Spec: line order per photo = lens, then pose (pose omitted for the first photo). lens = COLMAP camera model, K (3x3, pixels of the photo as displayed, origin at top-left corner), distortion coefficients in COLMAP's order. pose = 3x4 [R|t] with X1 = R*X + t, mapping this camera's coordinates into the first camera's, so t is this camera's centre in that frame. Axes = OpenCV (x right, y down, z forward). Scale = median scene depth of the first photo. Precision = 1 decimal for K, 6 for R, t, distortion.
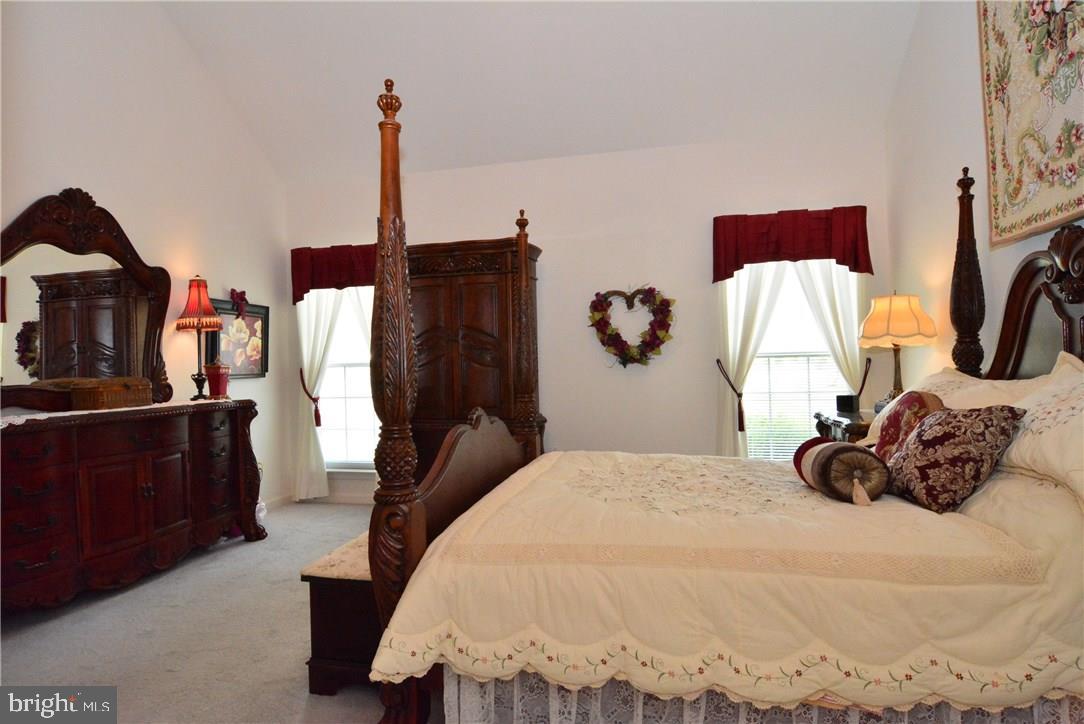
lens RADIAL K [[580.3, 0, 540.9], [0, 580.3, 364.2], [0, 0, 1]] dist [-0.011596, -0.007618]
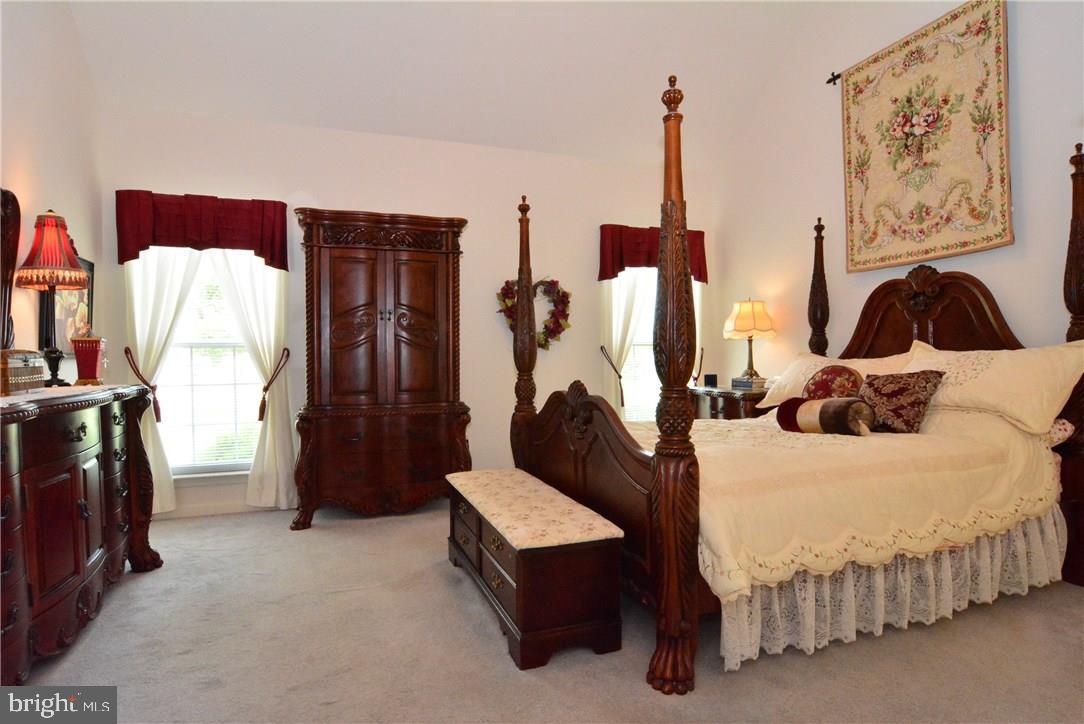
lens RADIAL K [[580.3, 0, 540.9], [0, 580.3, 364.2], [0, 0, 1]] dist [-0.011596, -0.007618]
pose [[0.842419, 0.005837, 0.538791, -0.743789], [-0.009568, 0.999946, 0.004128, 0.041825], [-0.538738, -0.008633, 0.842429, 0.137062]]
